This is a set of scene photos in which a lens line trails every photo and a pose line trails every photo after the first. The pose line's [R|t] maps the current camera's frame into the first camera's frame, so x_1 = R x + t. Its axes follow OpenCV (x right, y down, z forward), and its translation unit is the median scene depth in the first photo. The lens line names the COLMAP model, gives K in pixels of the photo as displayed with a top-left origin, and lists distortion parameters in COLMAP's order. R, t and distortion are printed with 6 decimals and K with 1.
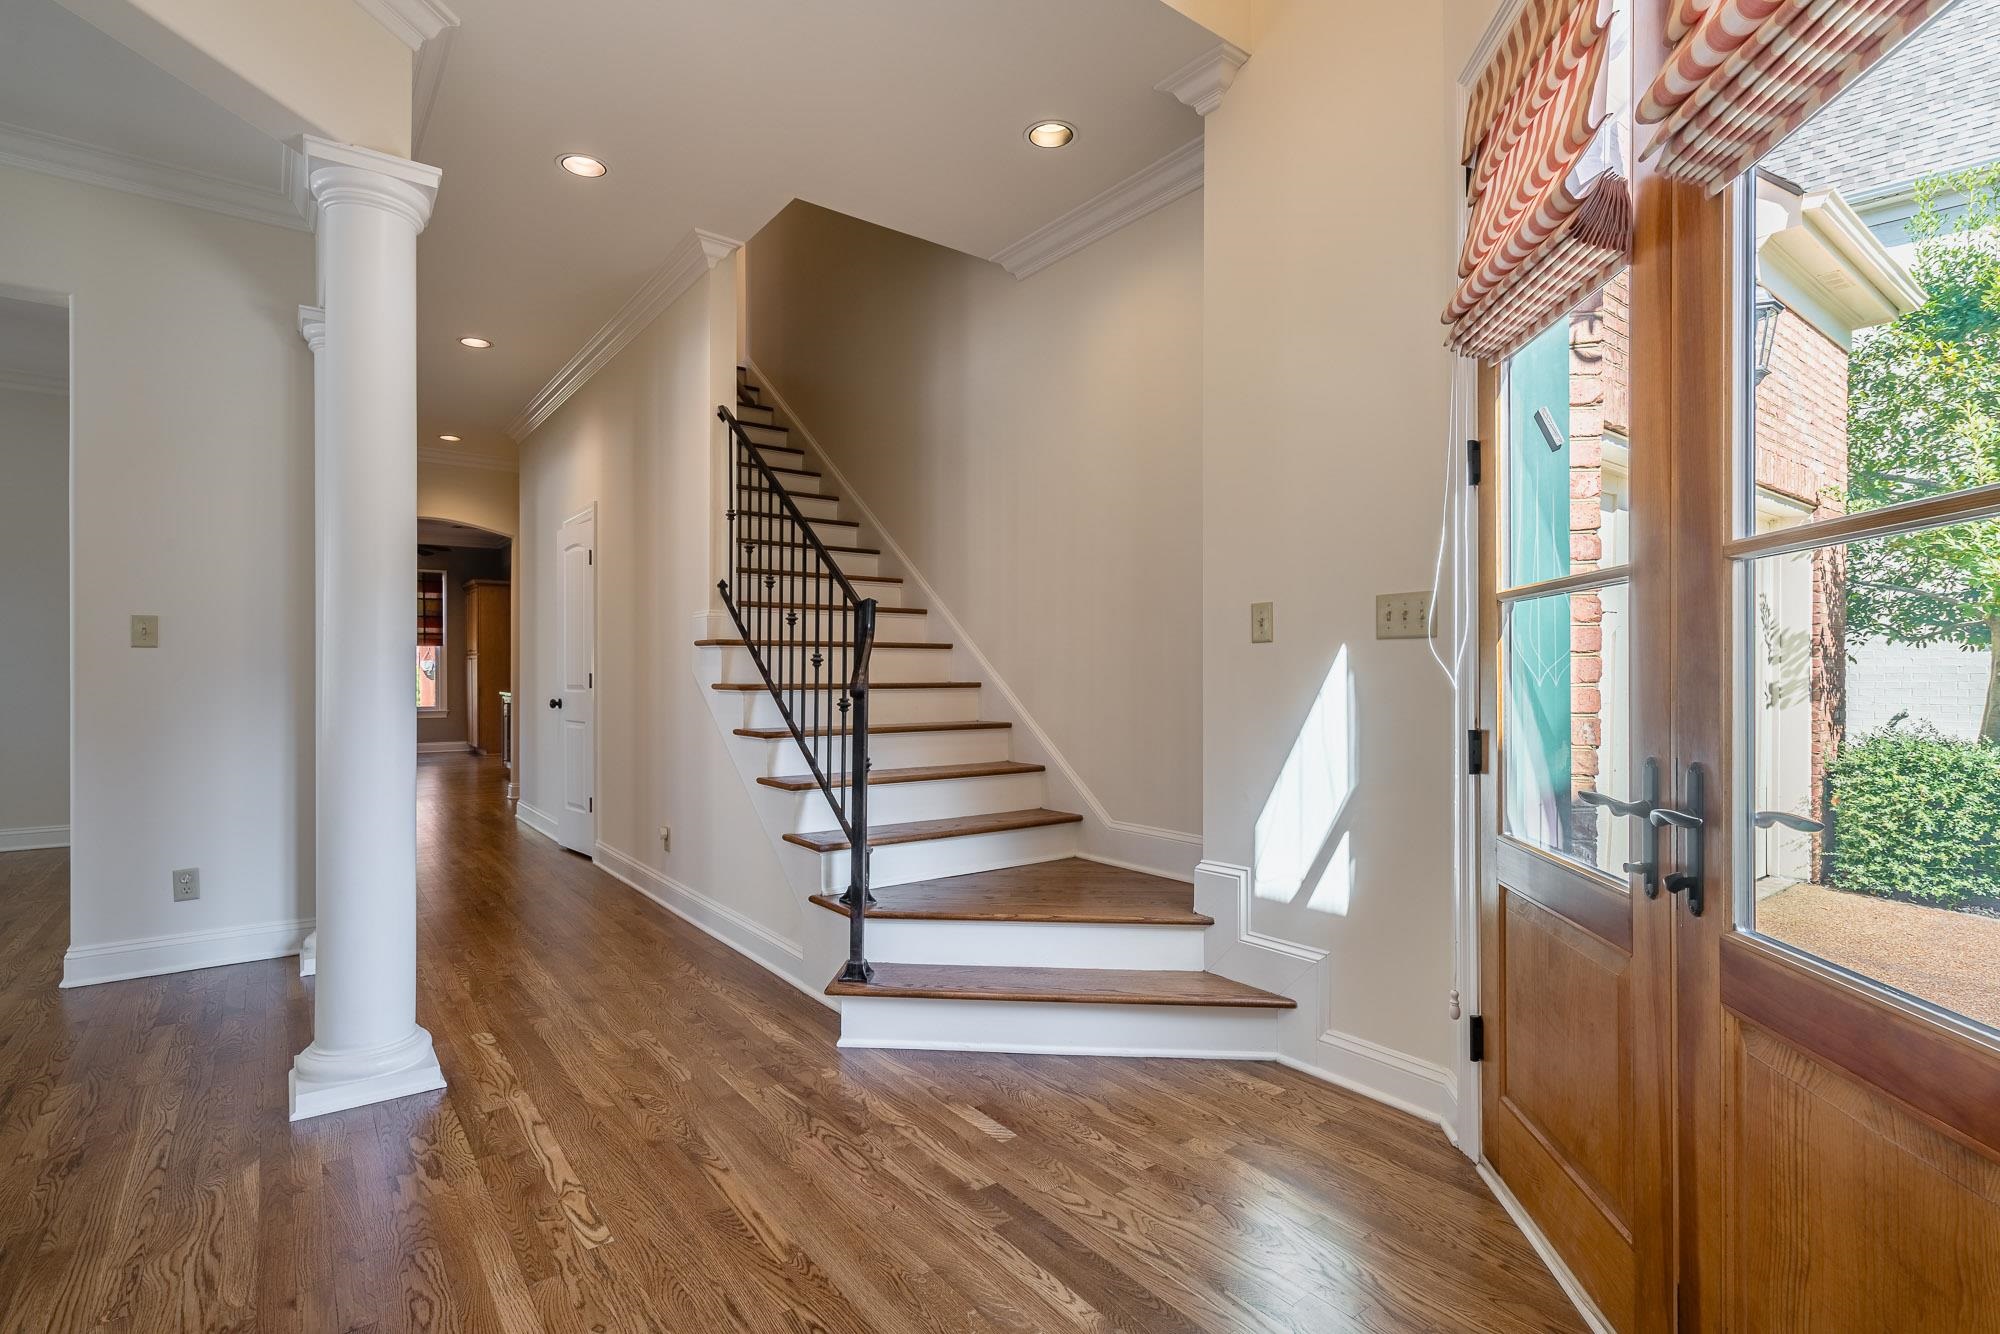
lens RADIAL K [[998.6, 0, 998.2], [0, 998.6, 674.2], [0, 0, 1]] dist [0.004035, 0.002756]
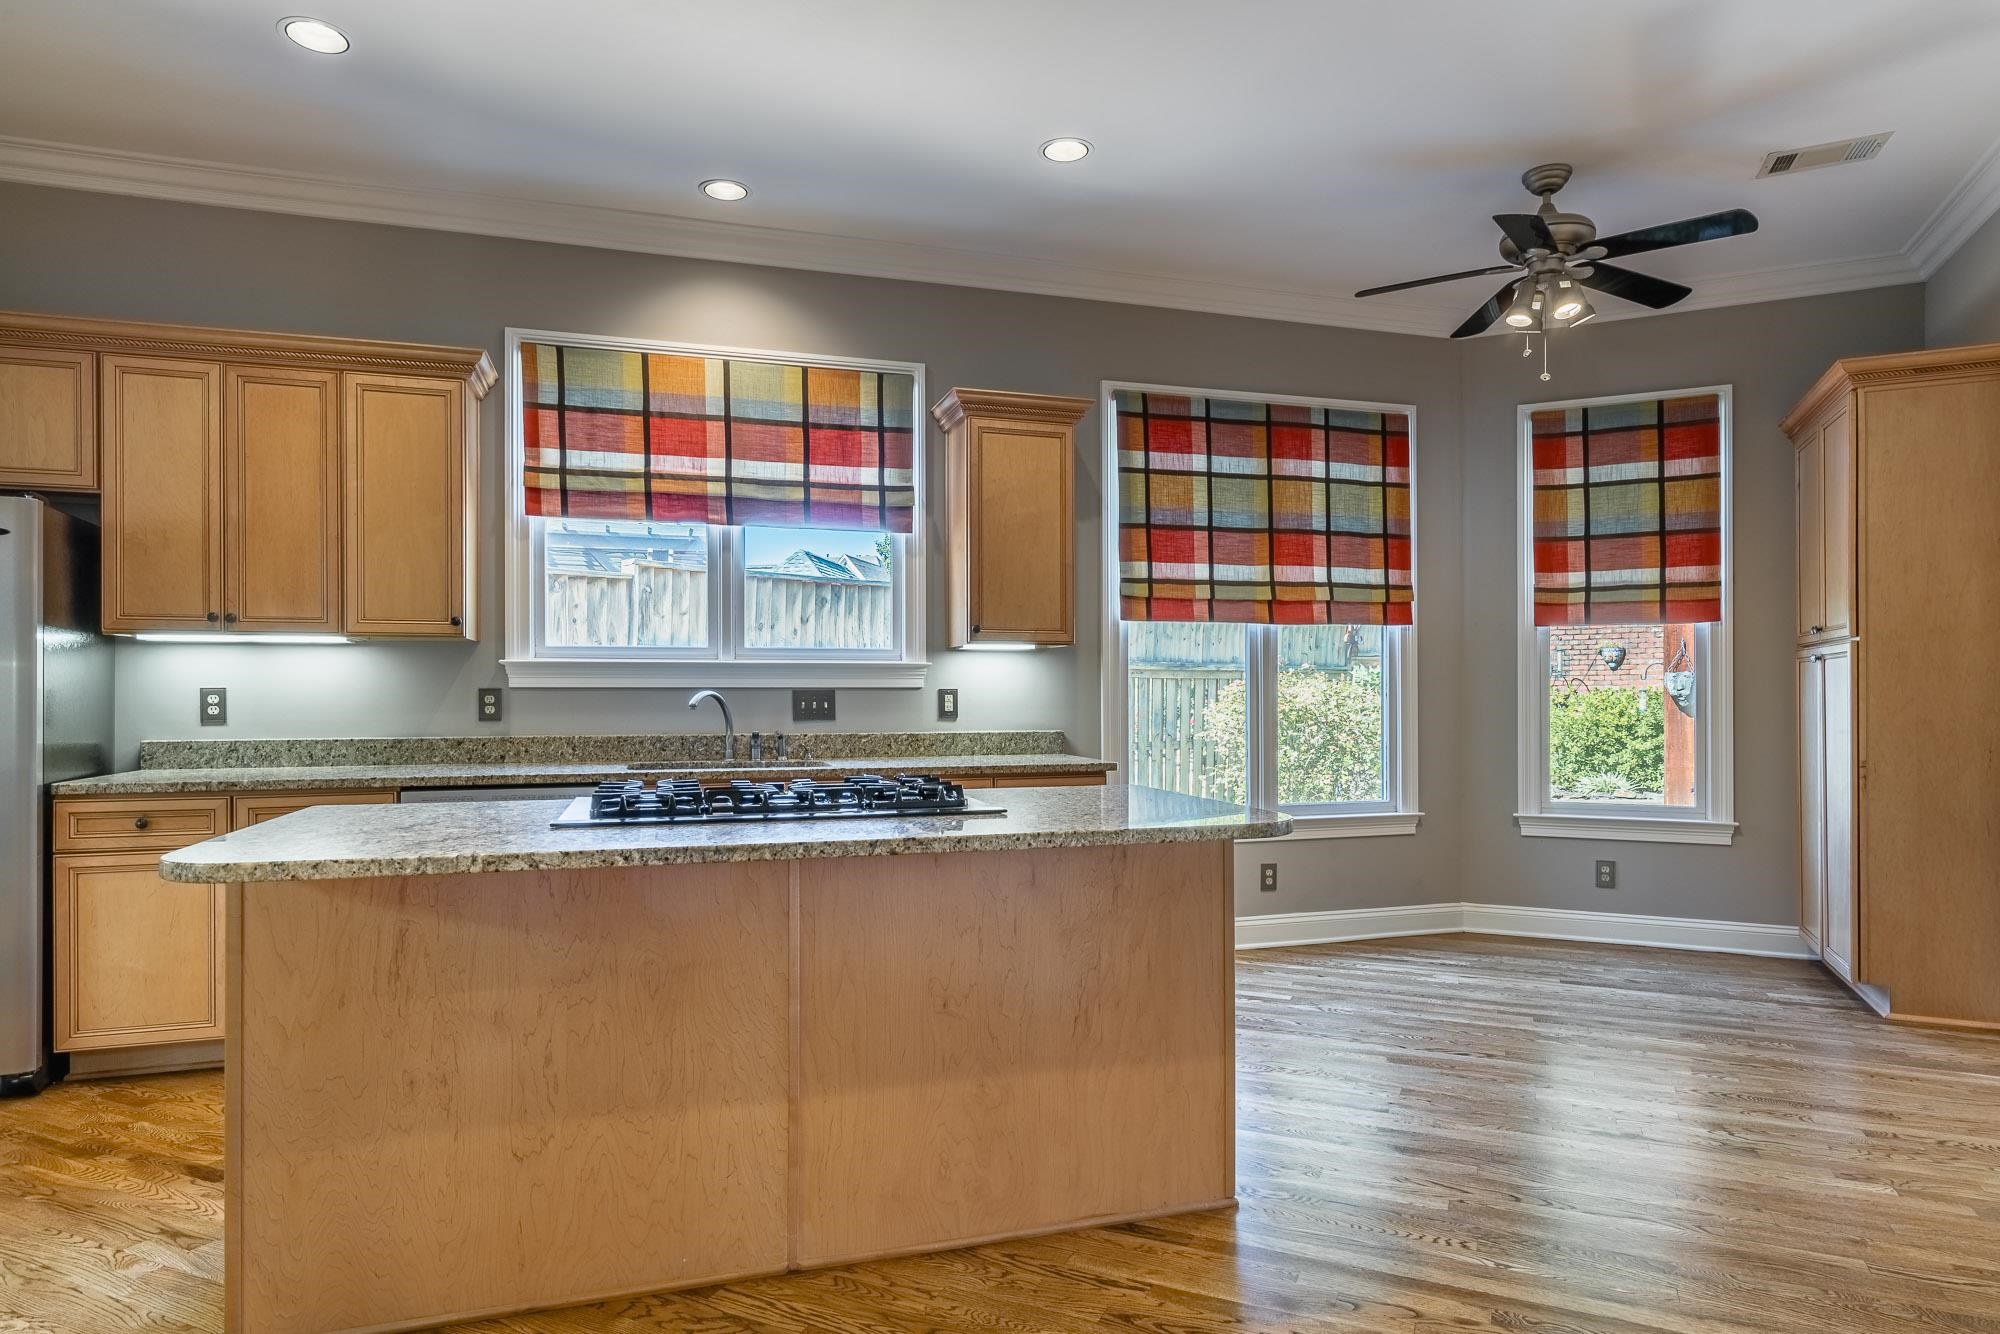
lens RADIAL K [[1164.7, 0, 997.4], [0, 1164.7, 688.1], [0, 0, 1]] dist [-0.002098, 0.000344]
pose [[0.493035, -0.001538, -0.870008, -1.944085], [-0.003653, 0.999986, -0.003838, -0.026123], [0.870002, 0.005071, 0.493022, 3.462917]]
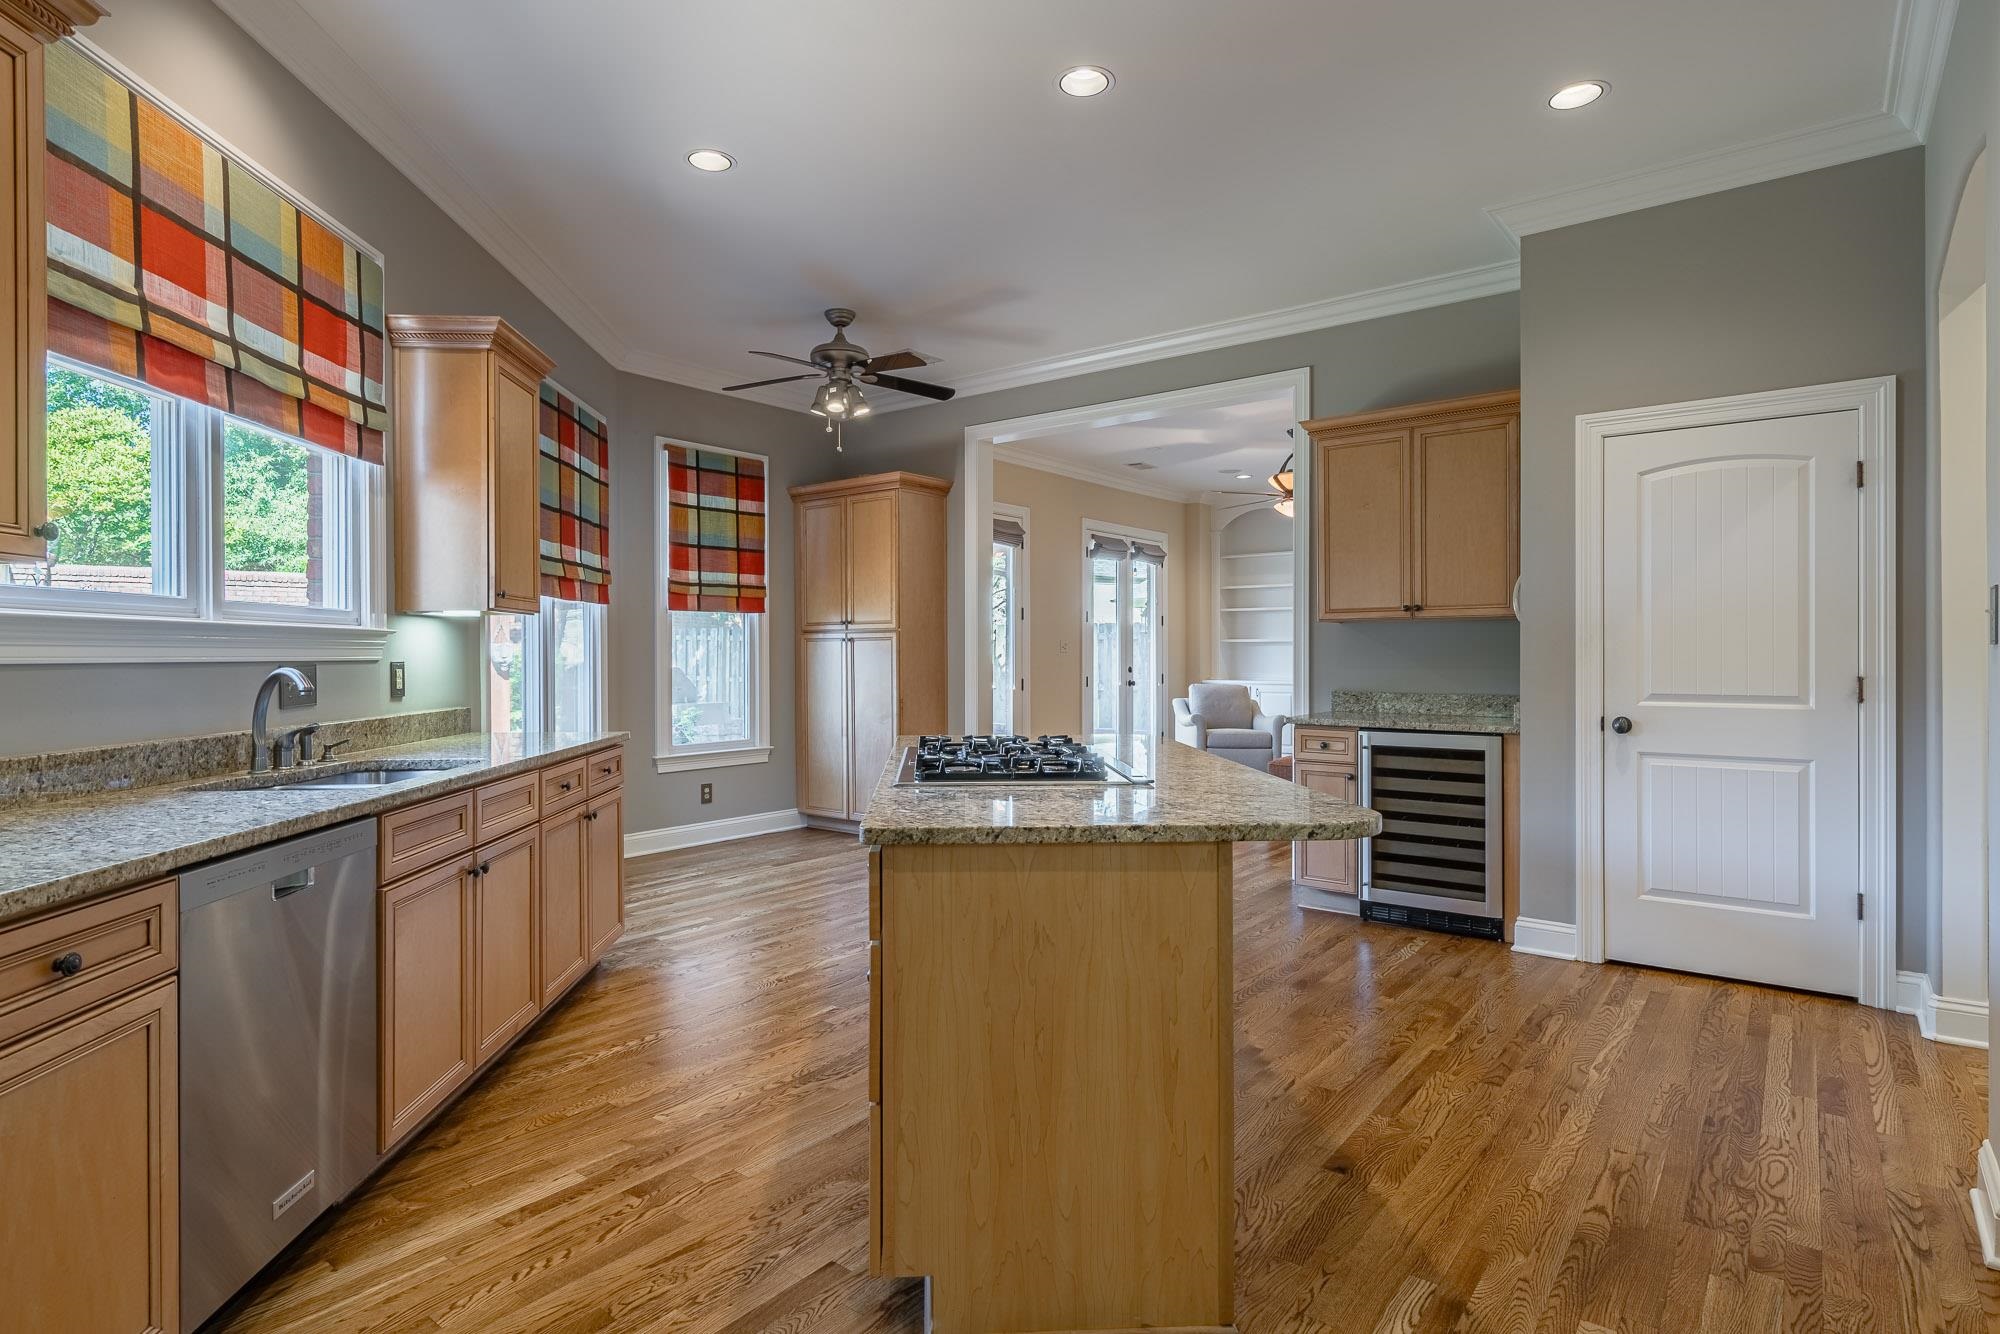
lens RADIAL K [[1043.7, 0, 1009.6], [0, 1043.7, 656.4], [0, 0, 1]] dist [0.001851, 0.002892]
pose [[0.959334, 0.000324, 0.282273, -3.282297], [0.000495, 0.999996, -0.002831, -0.033935], [-0.282273, 0.002855, 0.959330, 2.739736]]
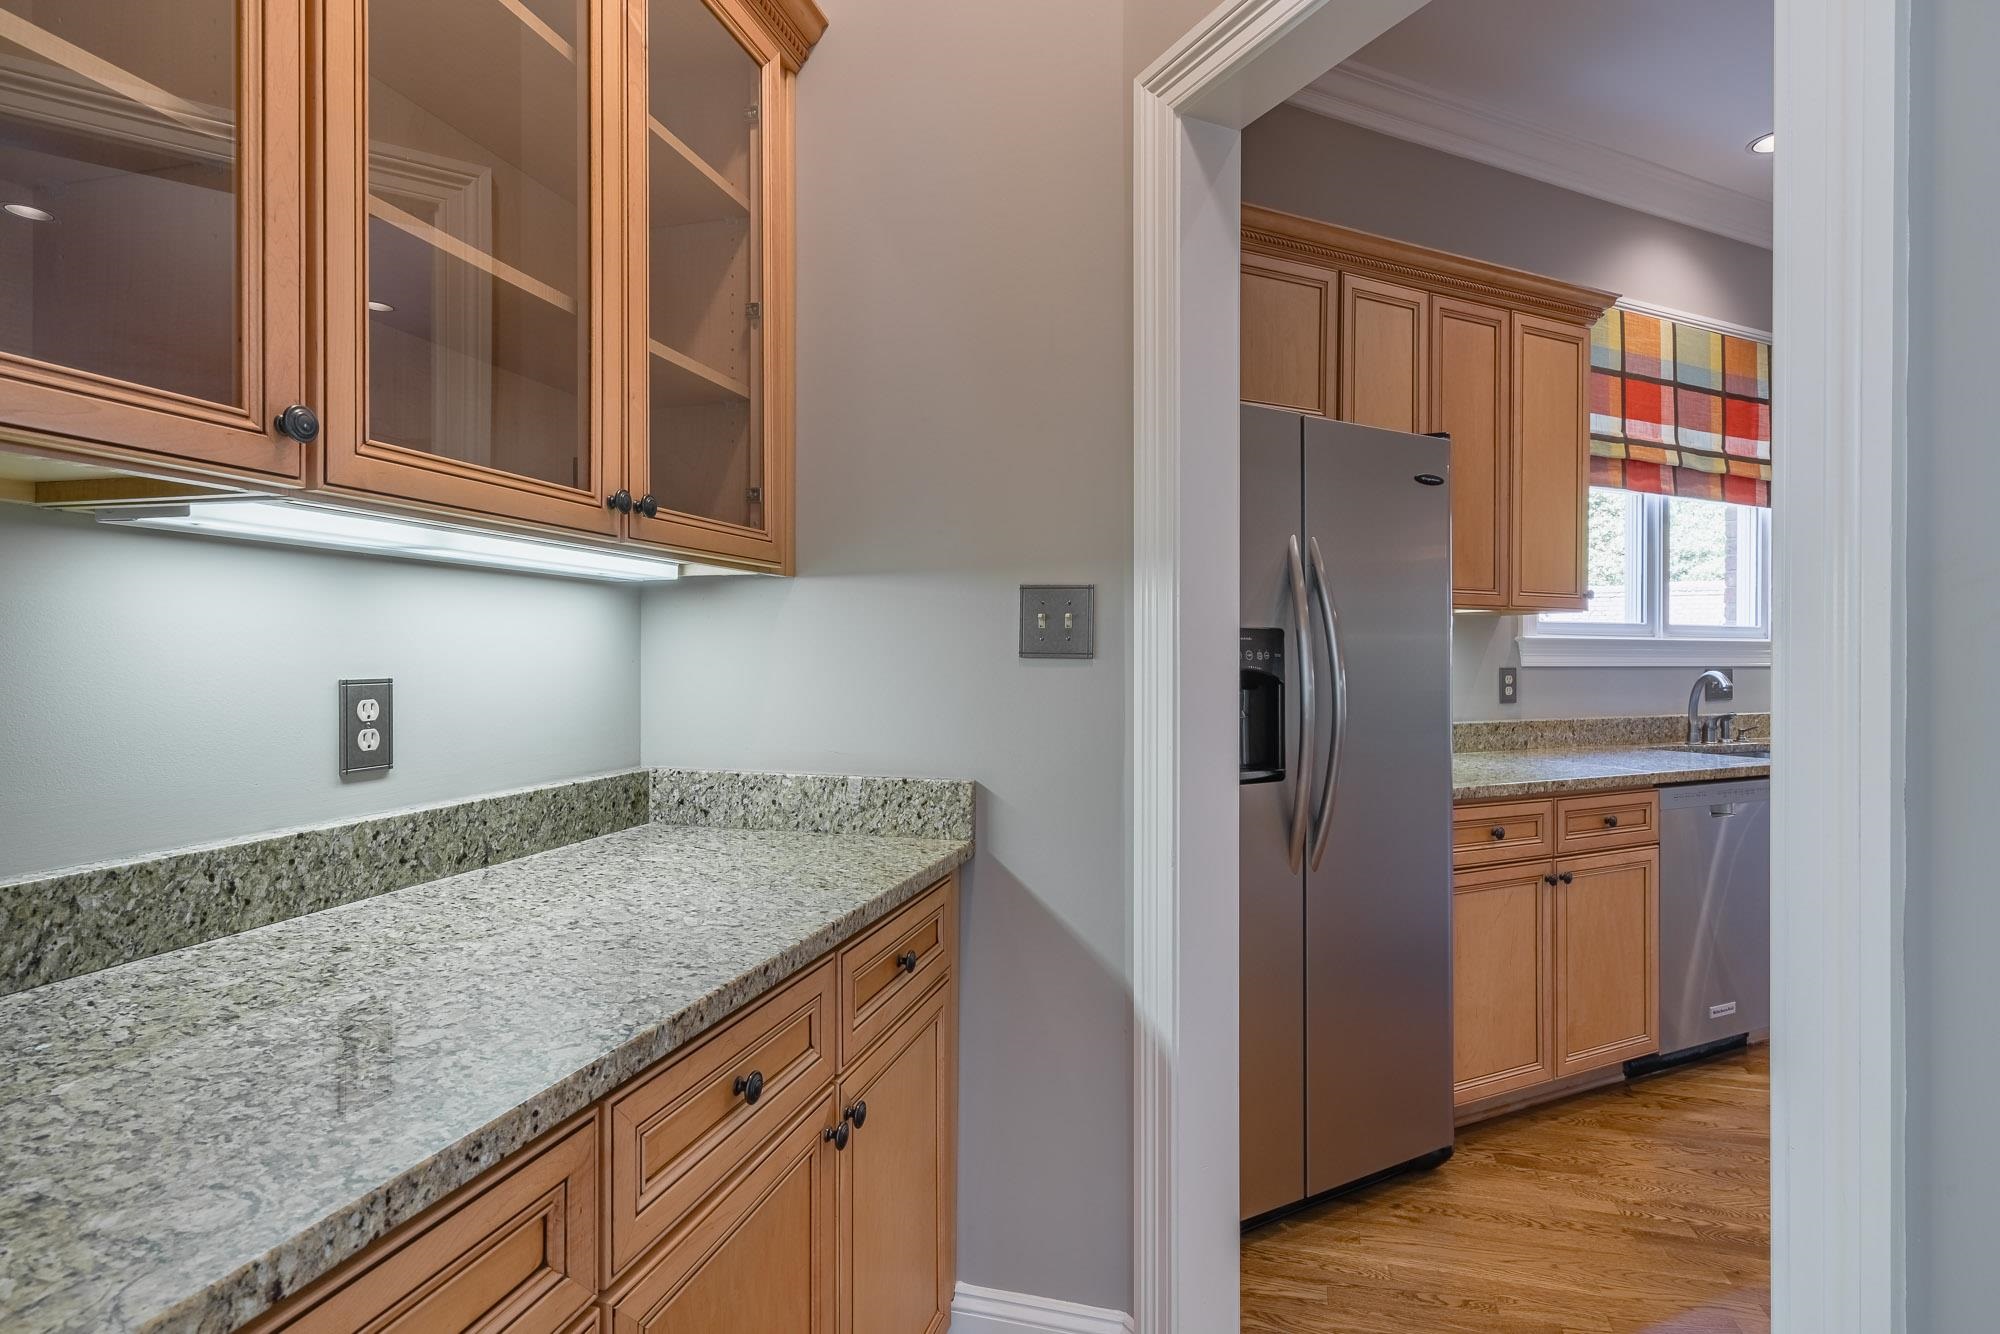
lens RADIAL K [[1043.7, 0, 992.9], [0, 1043.7, 665.0], [0, 0, 1]] dist [0.001851, 0.002892]
pose [[0.618490, 0.008057, -0.785751, -3.145256], [-0.005522, 0.999967, 0.005906, -0.037793], [0.785773, 0.000686, 0.618514, 2.218466]]
